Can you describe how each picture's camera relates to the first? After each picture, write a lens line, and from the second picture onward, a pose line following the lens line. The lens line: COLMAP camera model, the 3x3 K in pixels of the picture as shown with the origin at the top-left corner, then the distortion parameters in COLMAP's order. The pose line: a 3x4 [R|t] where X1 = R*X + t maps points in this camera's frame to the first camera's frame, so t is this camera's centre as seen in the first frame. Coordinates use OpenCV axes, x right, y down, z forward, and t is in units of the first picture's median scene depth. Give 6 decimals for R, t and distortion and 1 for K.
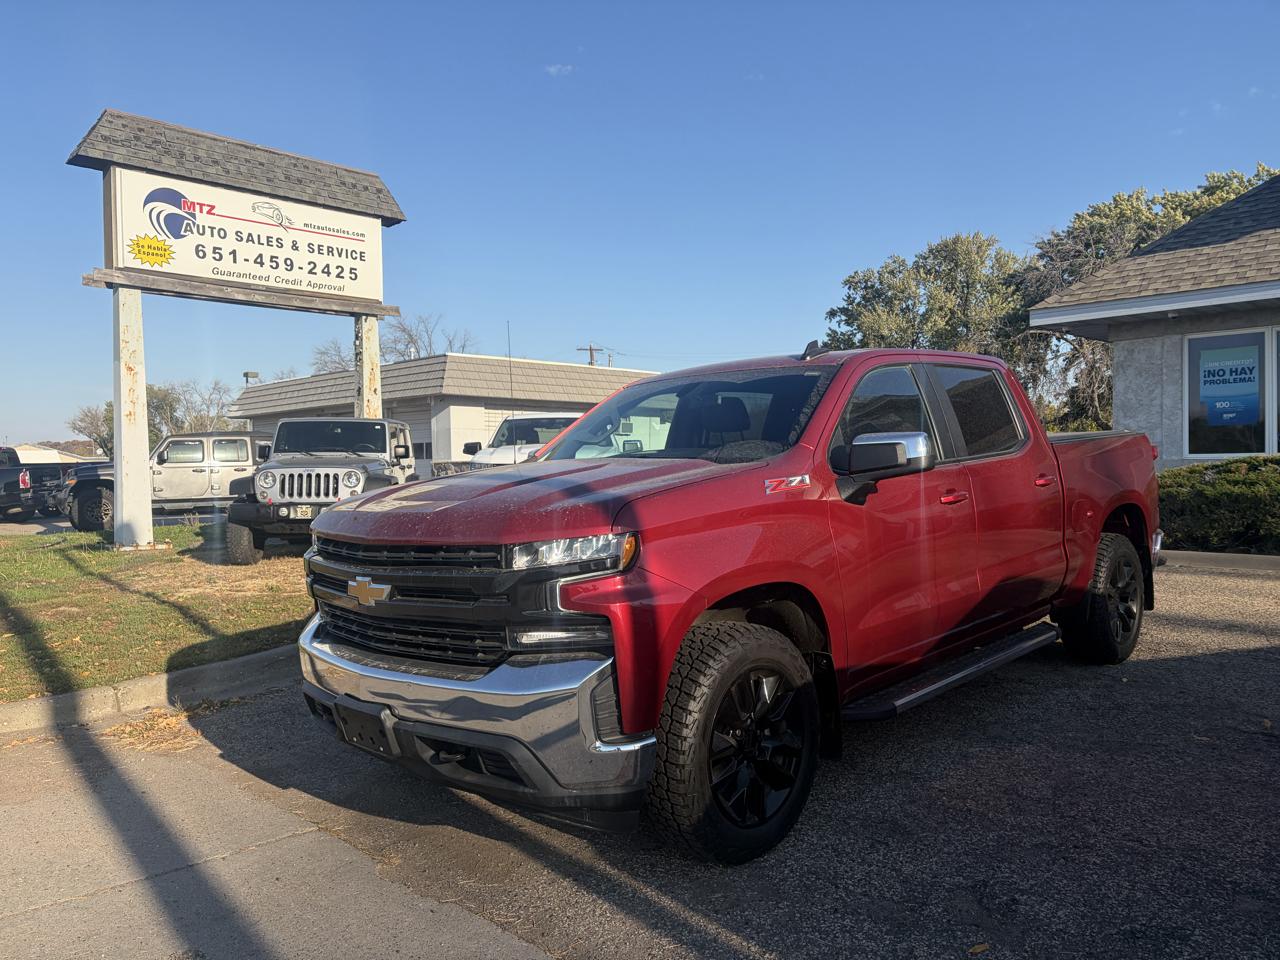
lens RADIAL K [[1059.6, 0, 618.3], [0, 1059.6, 481.0], [0, 0, 1]] dist [0.063690, -0.079816]
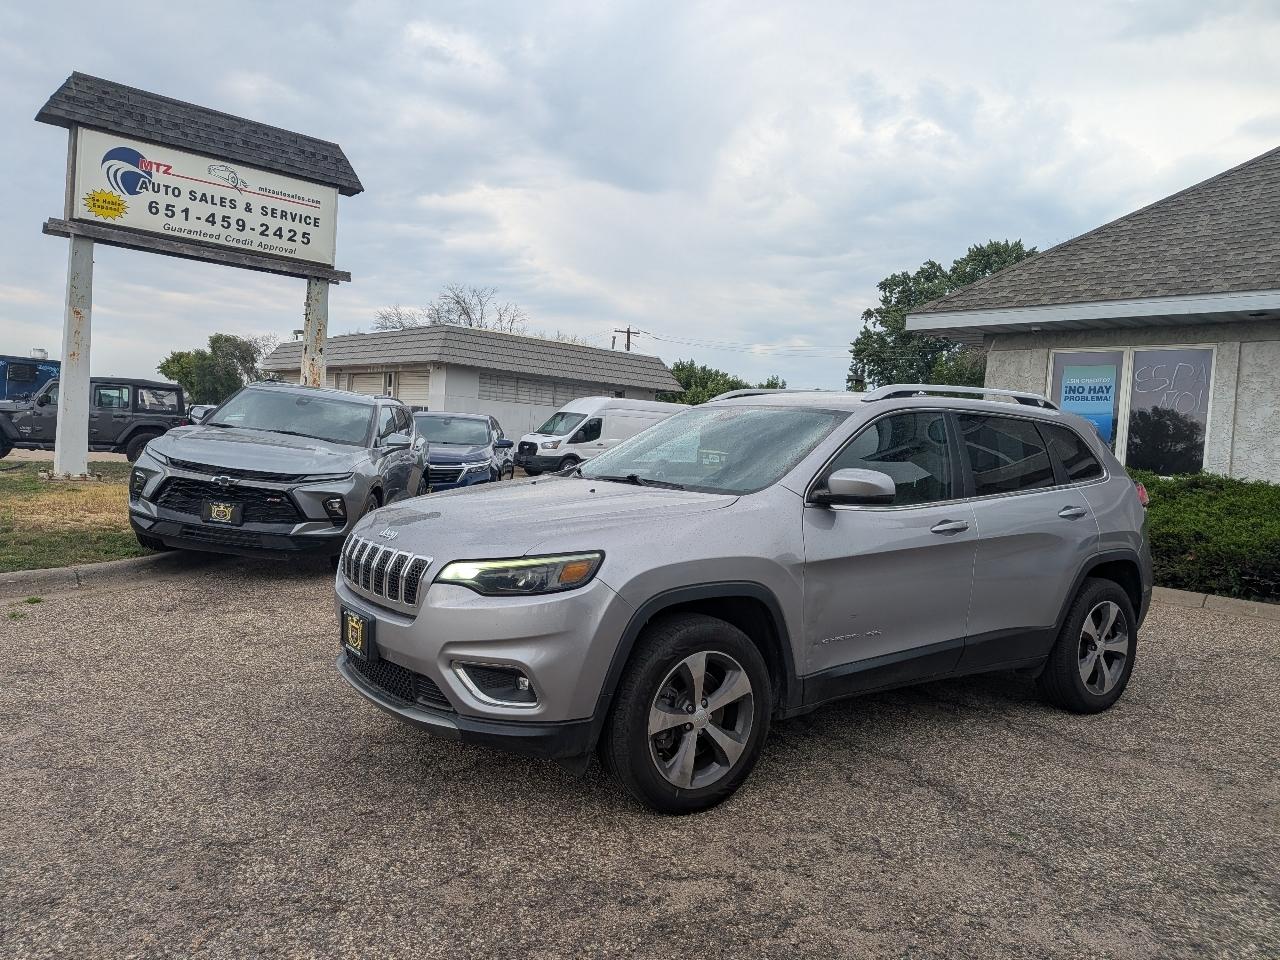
lens RADIAL K [[1020.9, 0, 624.4], [0, 1020.9, 476.6], [0, 0, 1]] dist [-0.004453, -0.006909]
pose [[0.993532, 0.081643, -0.078926, 0.177035], [-0.080419, 0.996588, 0.018566, -0.003342], [0.080172, -0.012099, 0.996708, 0.017695]]
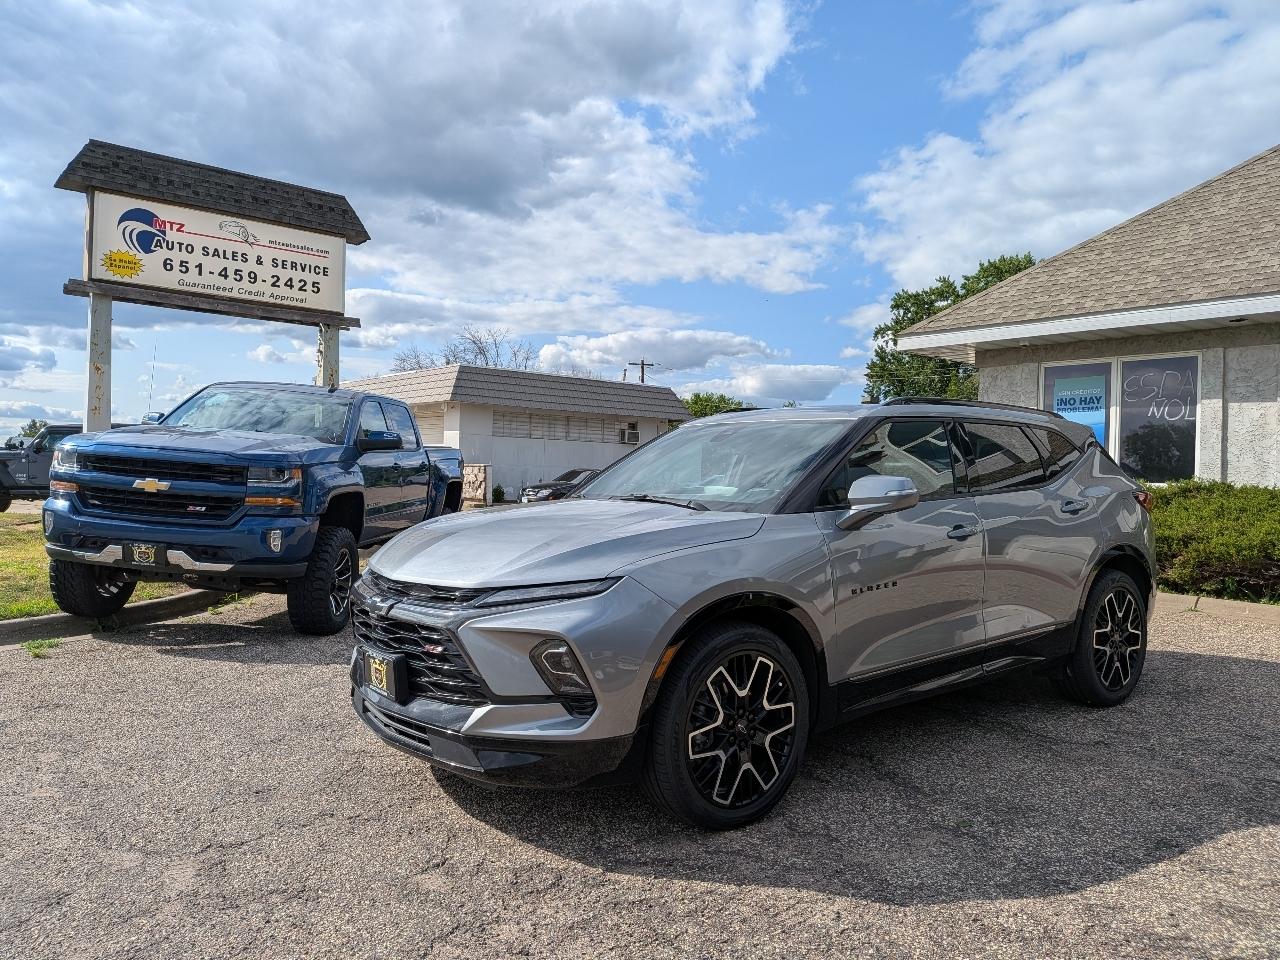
lens RADIAL K [[1027.0, 0, 620.6], [0, 1027.0, 469.9], [0, 0, 1]] dist [0.005089, -0.026029]
pose [[0.993252, 0.038350, -0.109449, 0.197463], [-0.040624, 0.999001, -0.018627, -0.001012], [0.108626, 0.022947, 0.993818, -0.003888]]
